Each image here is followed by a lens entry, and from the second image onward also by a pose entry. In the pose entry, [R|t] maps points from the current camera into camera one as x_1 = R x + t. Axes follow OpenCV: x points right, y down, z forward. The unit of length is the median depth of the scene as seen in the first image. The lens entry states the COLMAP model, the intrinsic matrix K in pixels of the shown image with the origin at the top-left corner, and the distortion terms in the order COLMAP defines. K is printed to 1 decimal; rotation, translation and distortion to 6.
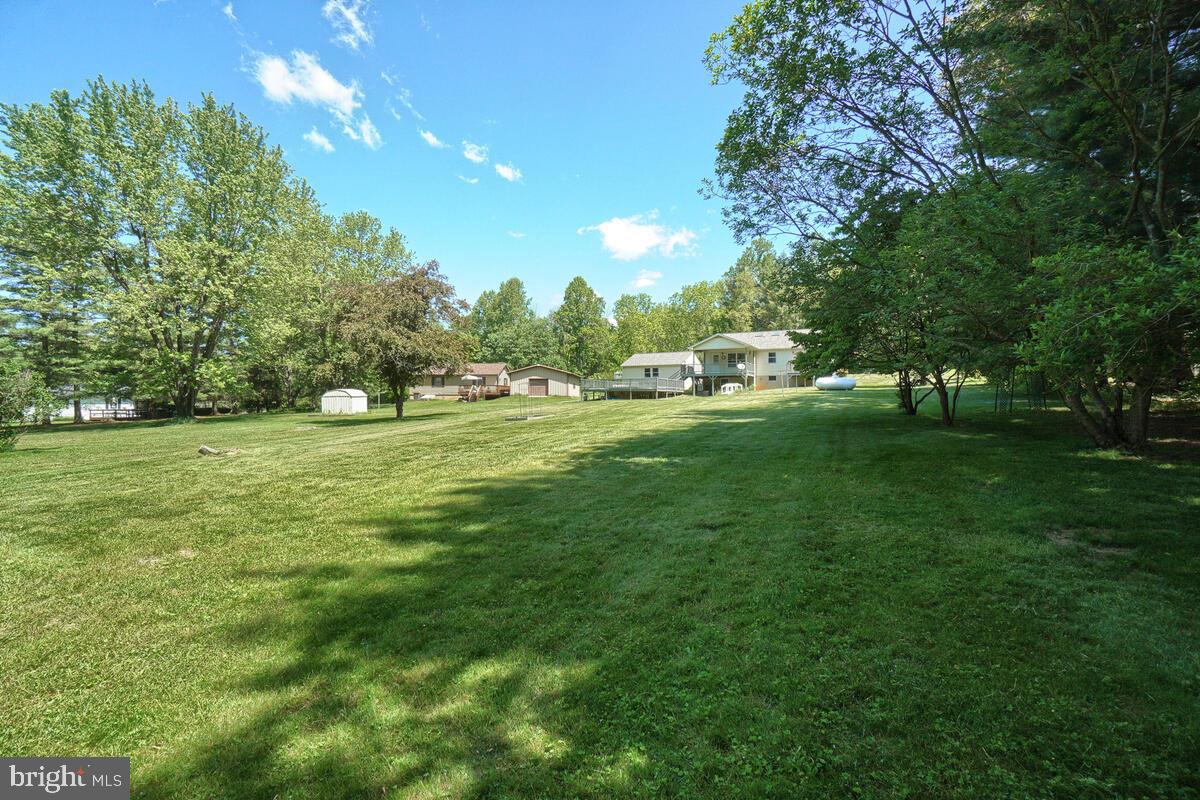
lens RADIAL K [[524.1, 0, 600.0], [0, 524.1, 400.0], [0, 0, 1]] dist [-0.061143, 0.021025]
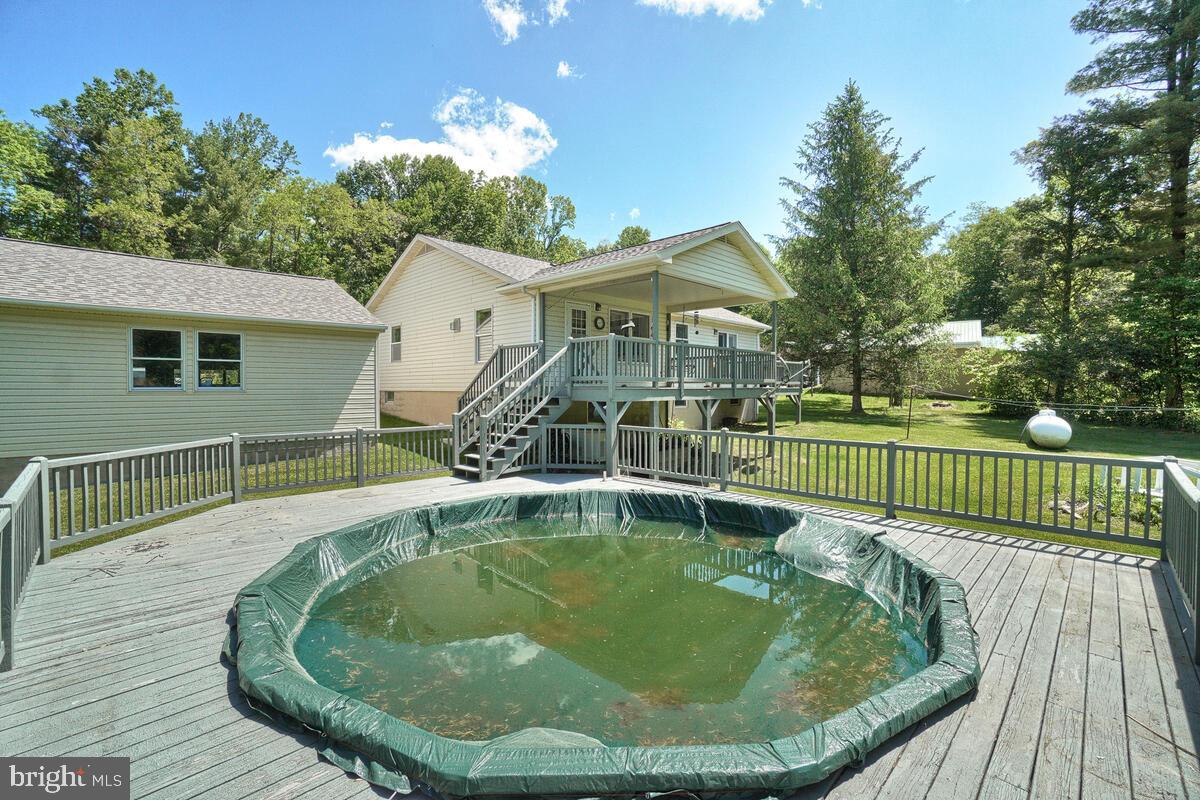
lens RADIAL K [[536.8, 0, 587.7], [0, 536.8, 382.6], [0, 0, 1]] dist [-0.049456, 0.020774]
pose [[0.314412, 0.012637, 0.949202, -0.013063], [-0.002777, 0.999919, -0.012393, -0.027095], [-0.949282, 0.001261, 0.314422, 0.524530]]
